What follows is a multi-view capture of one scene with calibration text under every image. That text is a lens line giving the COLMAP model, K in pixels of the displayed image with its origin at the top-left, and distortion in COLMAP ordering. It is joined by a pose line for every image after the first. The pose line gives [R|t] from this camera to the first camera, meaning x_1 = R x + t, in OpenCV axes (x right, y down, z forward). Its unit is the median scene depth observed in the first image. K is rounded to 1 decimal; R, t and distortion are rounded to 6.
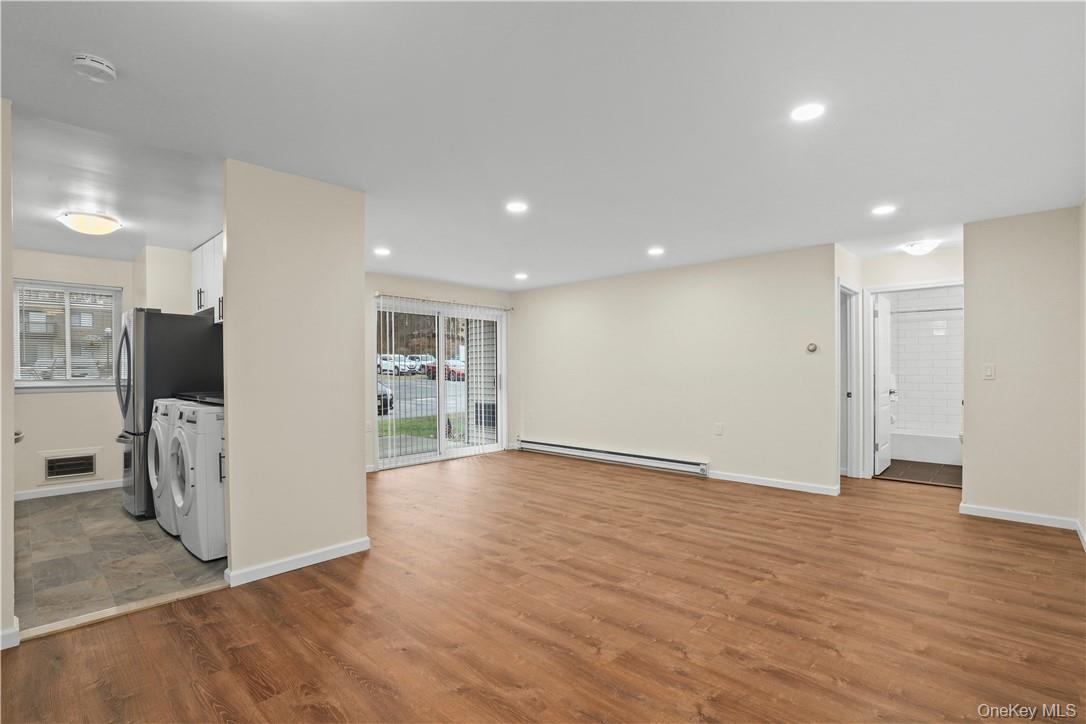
lens RADIAL K [[501.8, 0, 544.0], [0, 501.8, 368.9], [0, 0, 1]] dist [-0.029170, 0.000553]
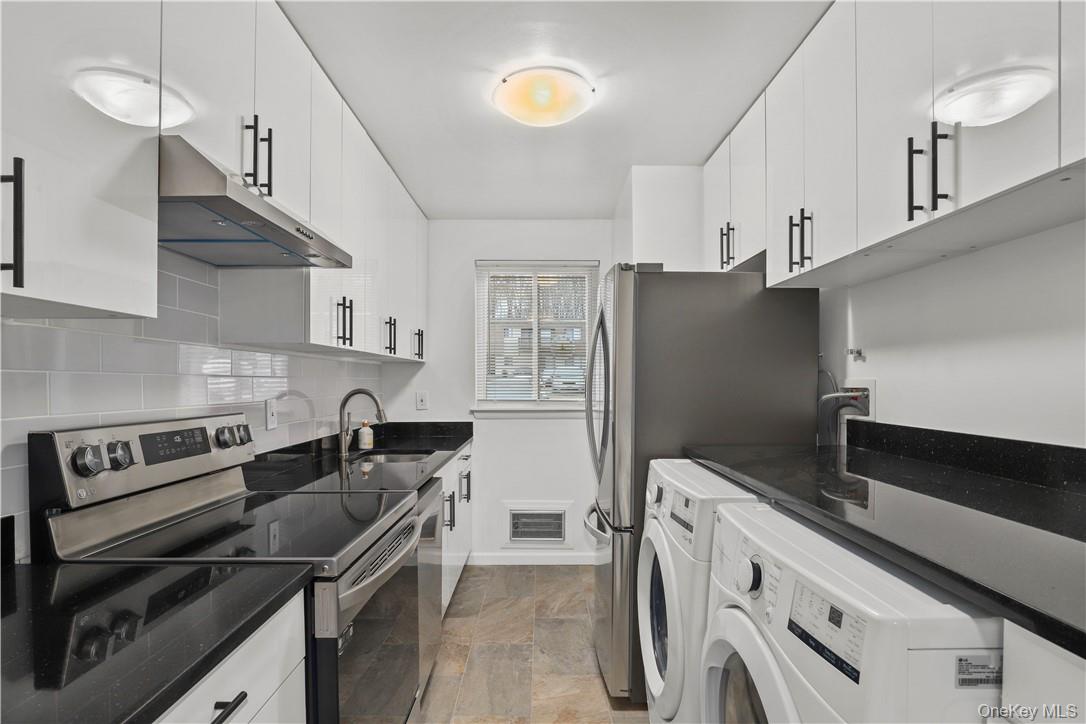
lens RADIAL K [[567.8, 0, 538.5], [0, 567.8, 386.7], [0, 0, 1]] dist [-0.001627, -0.000248]
pose [[0.681105, 0.017489, -0.731977, -0.567279], [-0.005547, 0.999809, 0.018727, -0.018650], [0.732165, -0.008694, 0.681072, 0.672957]]
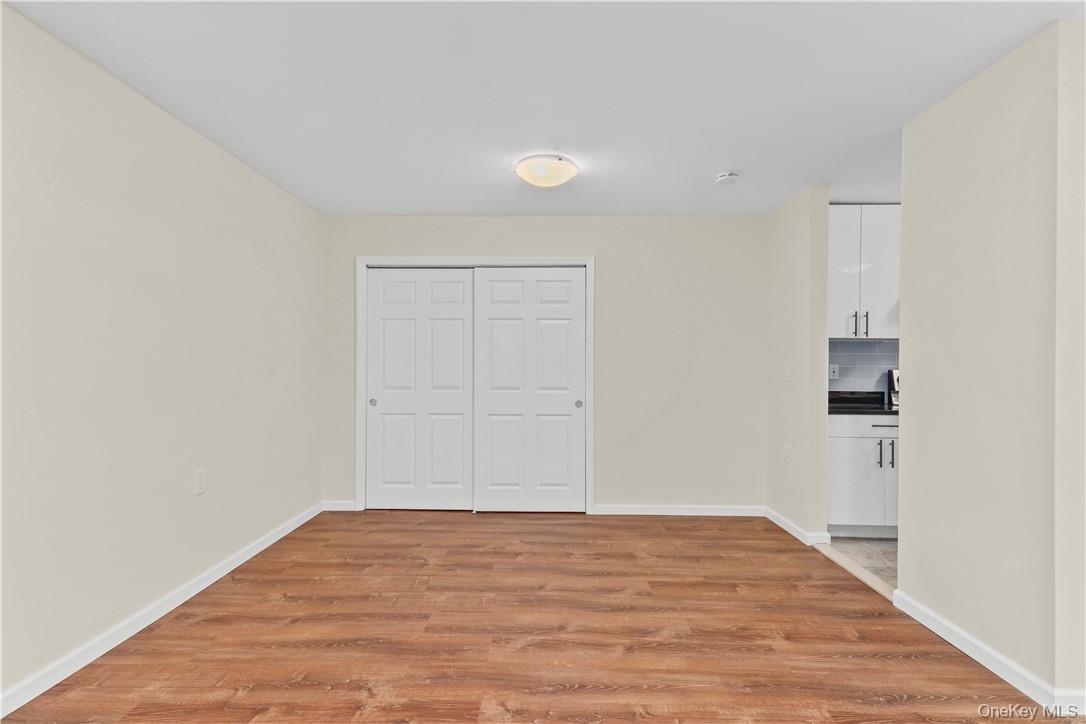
lens RADIAL K [[525.4, 0, 539.7], [0, 525.4, 364.1], [0, 0, 1]] dist [0.037021, -0.010273]
pose [[-0.734681, 0.002952, -0.678406, 0.411676], [0.000721, 0.999993, 0.003570, -0.000173], [0.678412, 0.002134, -0.734679, 1.046663]]
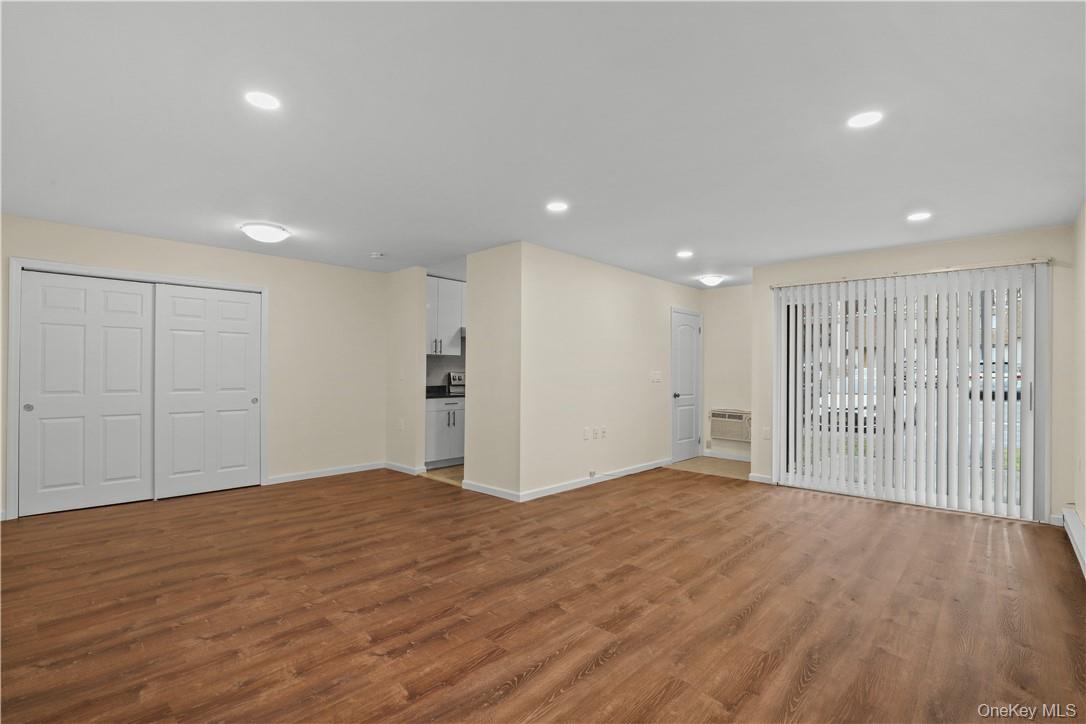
lens RADIAL K [[501.8, 0, 544.0], [0, 501.8, 368.9], [0, 0, 1]] dist [-0.029170, 0.000553]
pose [[0.015289, 0.002864, -0.999879, 1.011052], [-0.006069, 0.999978, 0.002771, -0.005744], [0.999865, 0.006025, 0.015306, 1.041895]]
